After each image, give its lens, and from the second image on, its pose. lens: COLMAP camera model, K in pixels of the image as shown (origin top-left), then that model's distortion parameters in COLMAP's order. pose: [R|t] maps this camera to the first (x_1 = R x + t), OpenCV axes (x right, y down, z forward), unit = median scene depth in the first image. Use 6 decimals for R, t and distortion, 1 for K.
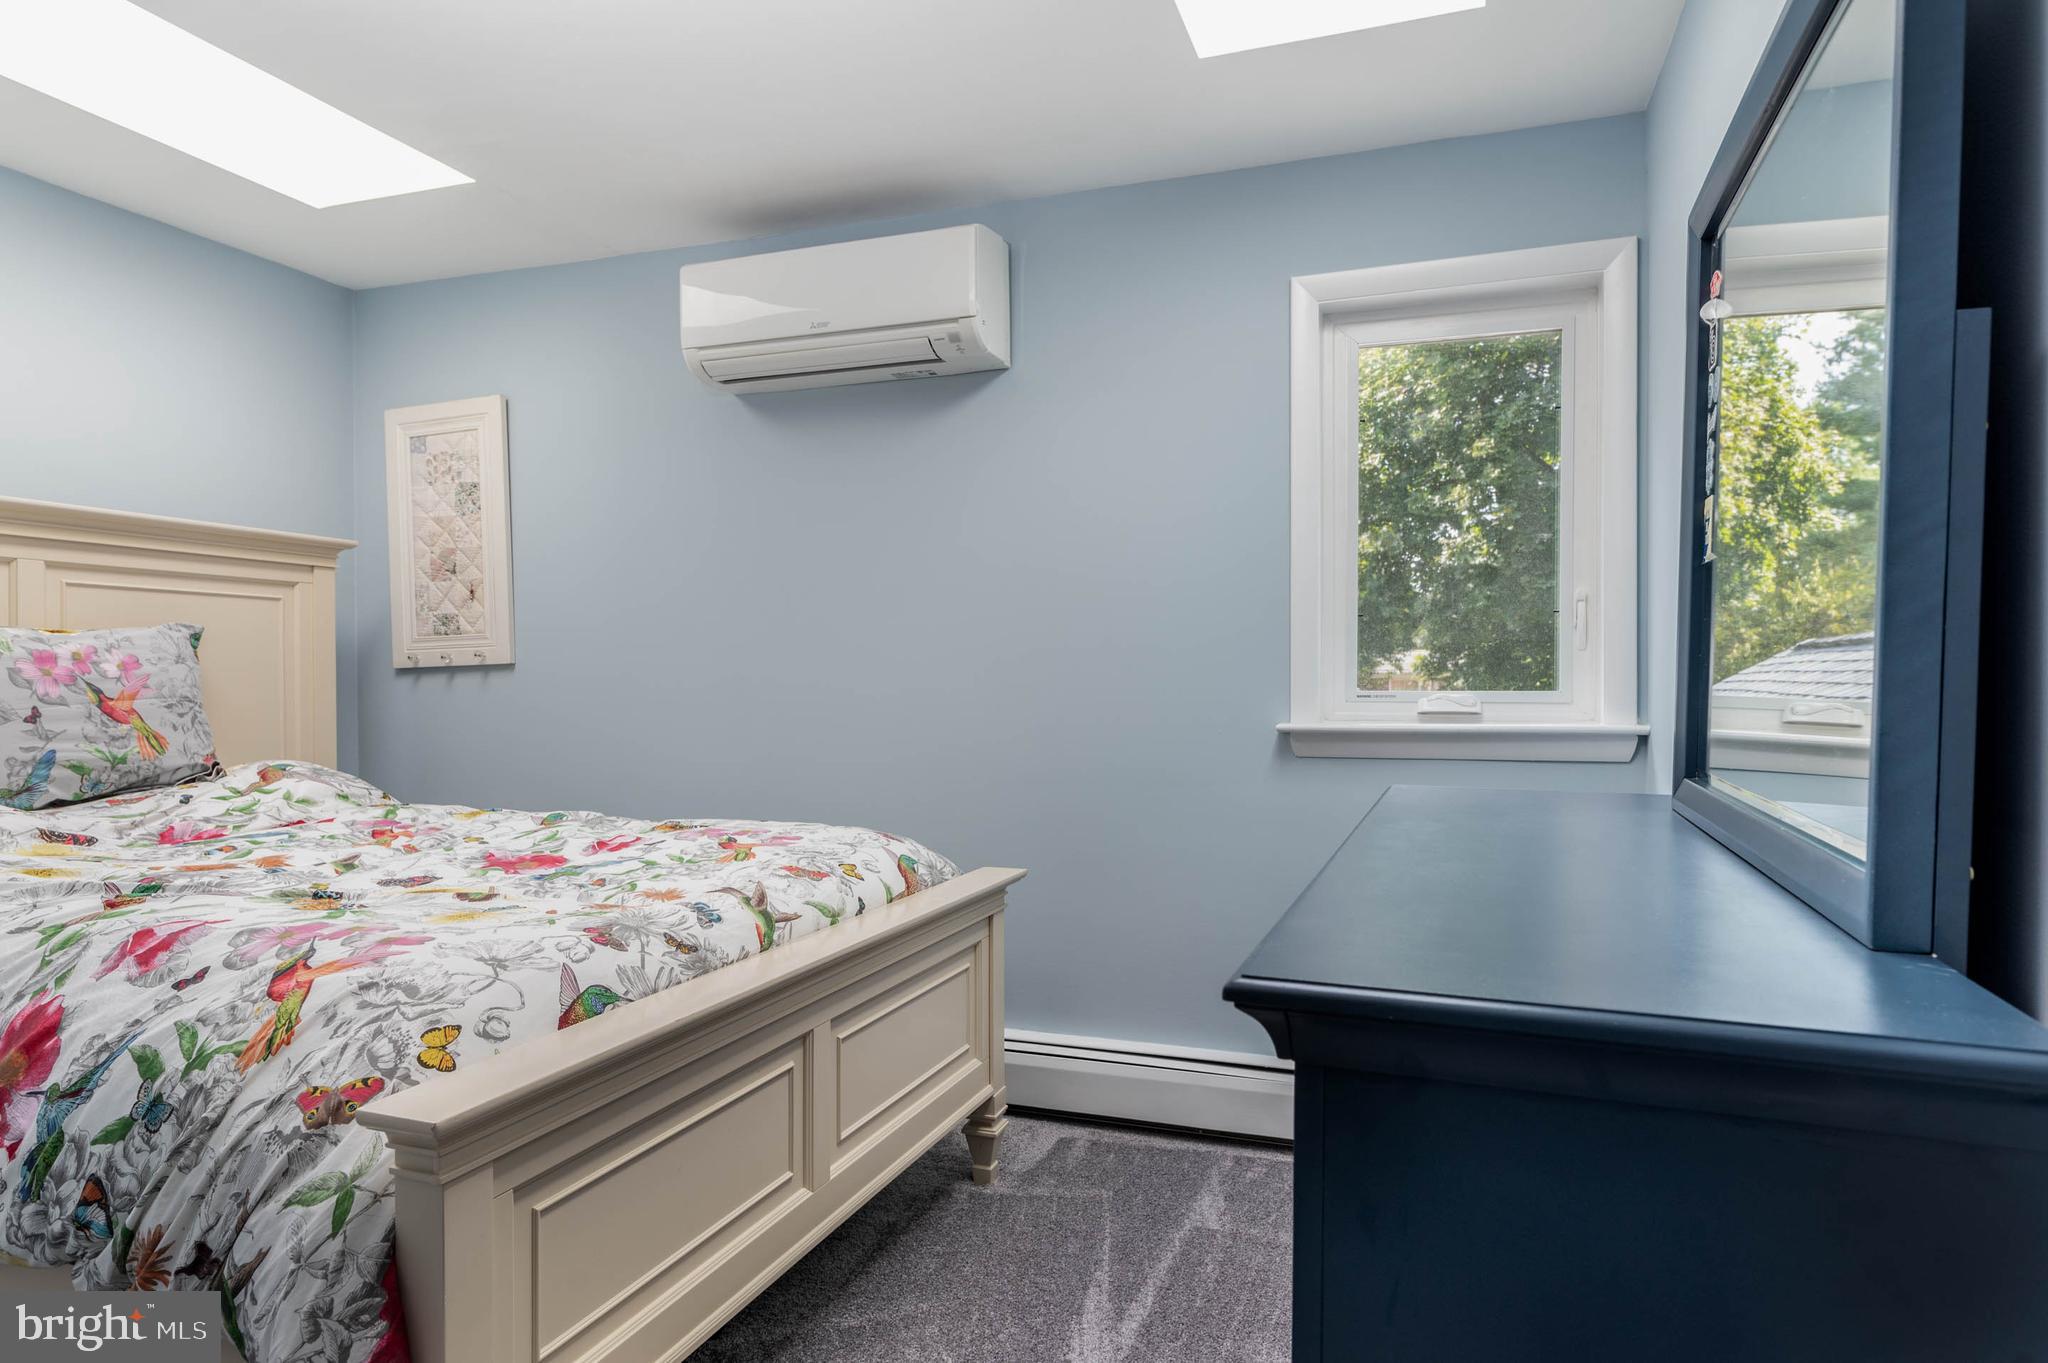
lens RADIAL K [[1200.9, 0, 1024.0], [0, 1200.9, 681.5], [0, 0, 1]] dist [-0.003578, -0.000143]
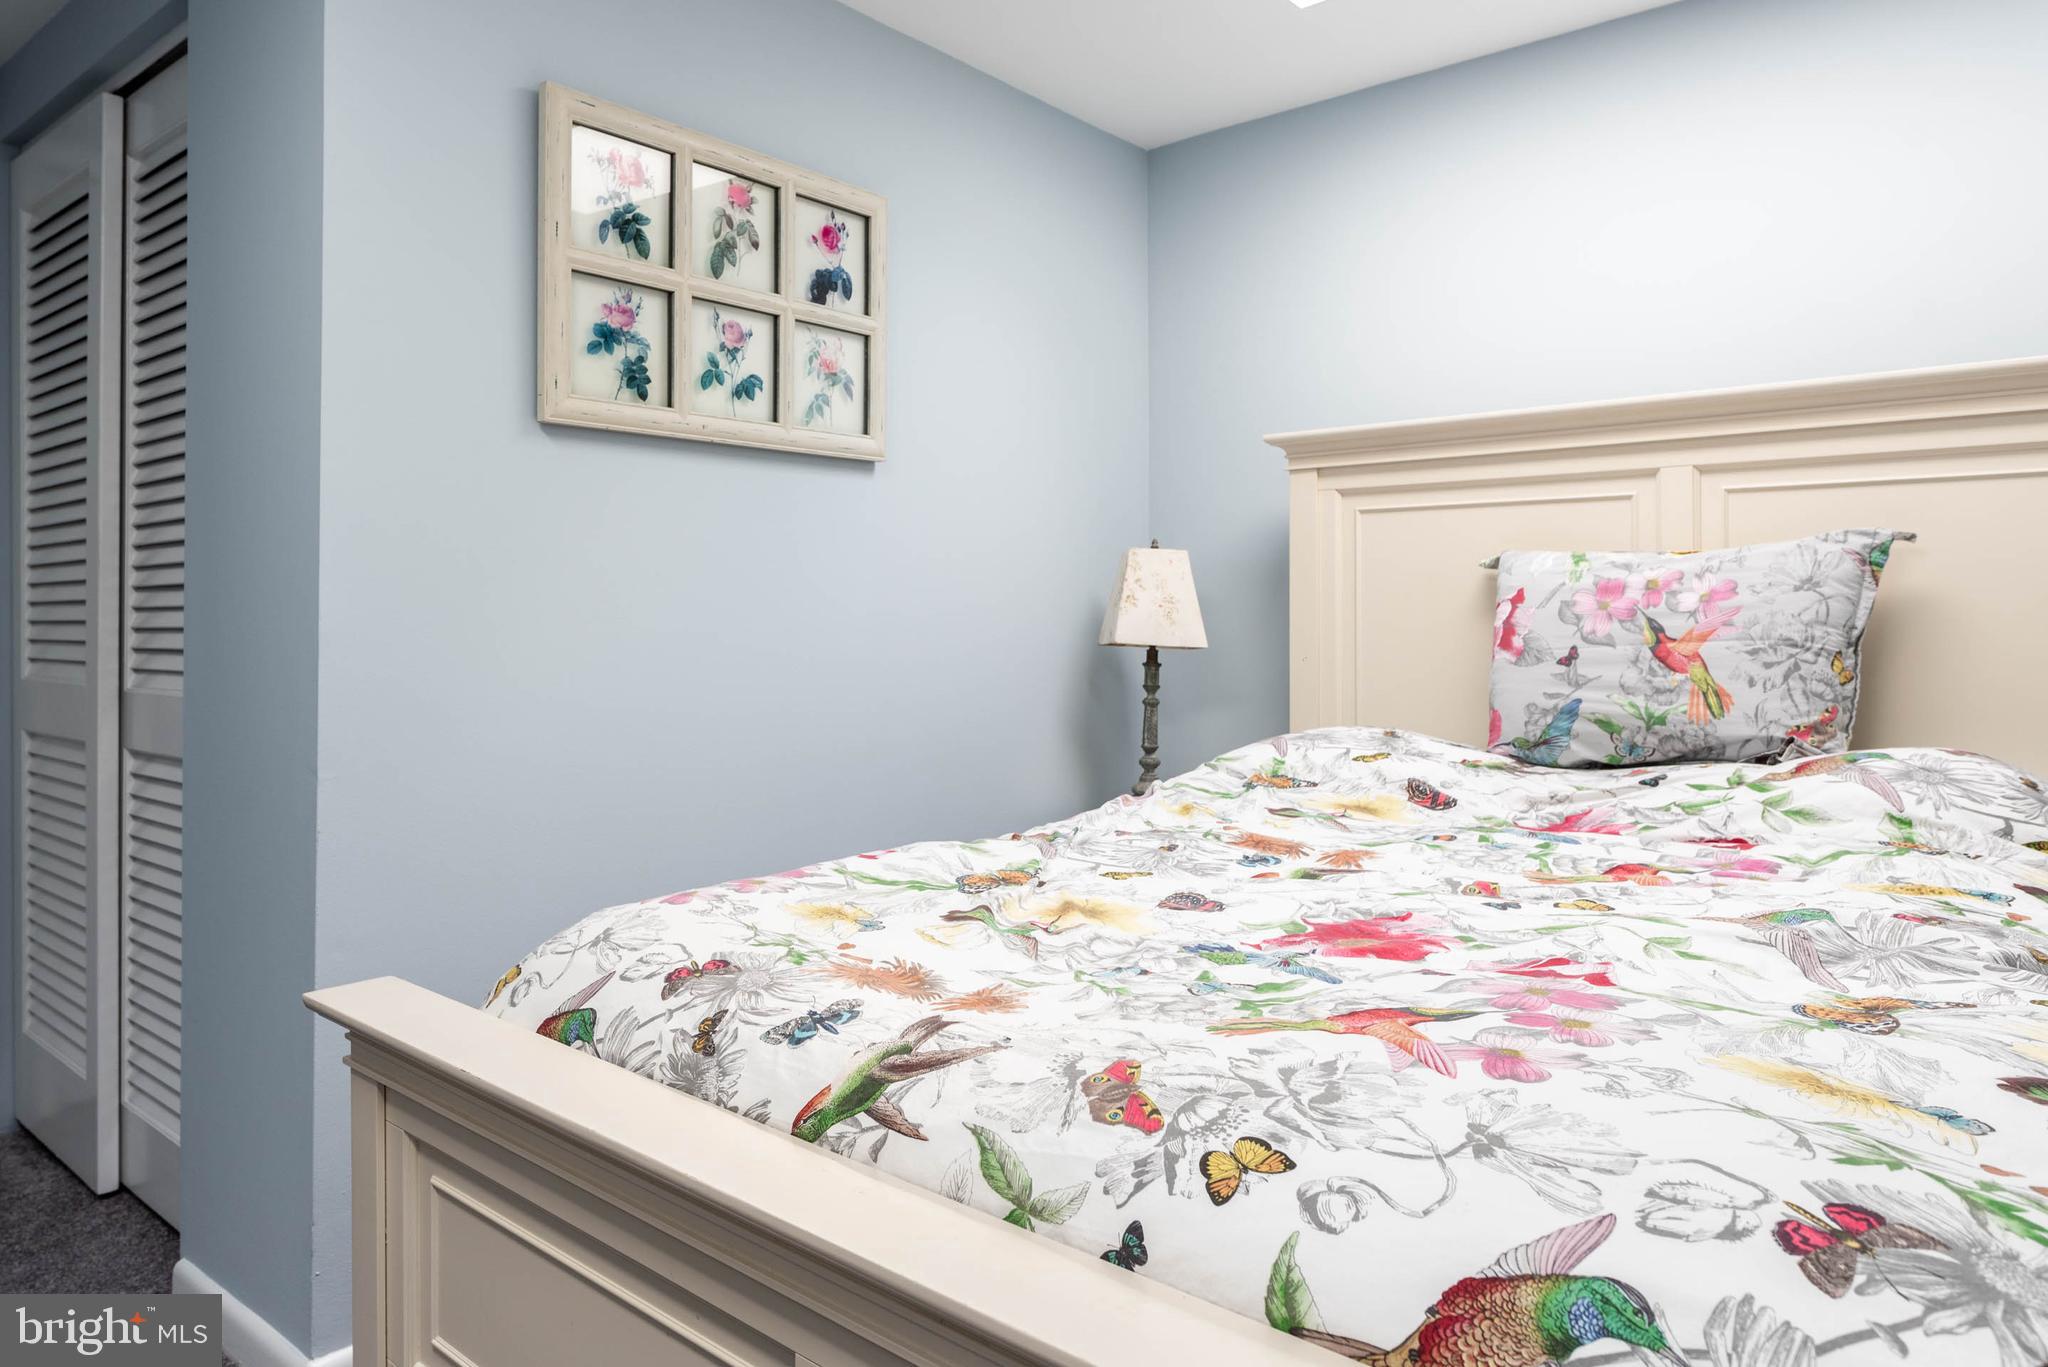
lens RADIAL K [[1420.6, 0, 1022.9], [0, 1420.6, 563.8], [0, 0, 1]] dist [0.001484, 0.001145]
pose [[-0.393565, -0.029007, -0.918839, 0.250170], [0.002538, 0.999464, -0.032639, -0.005472], [0.919293, -0.015178, -0.393281, 1.027619]]
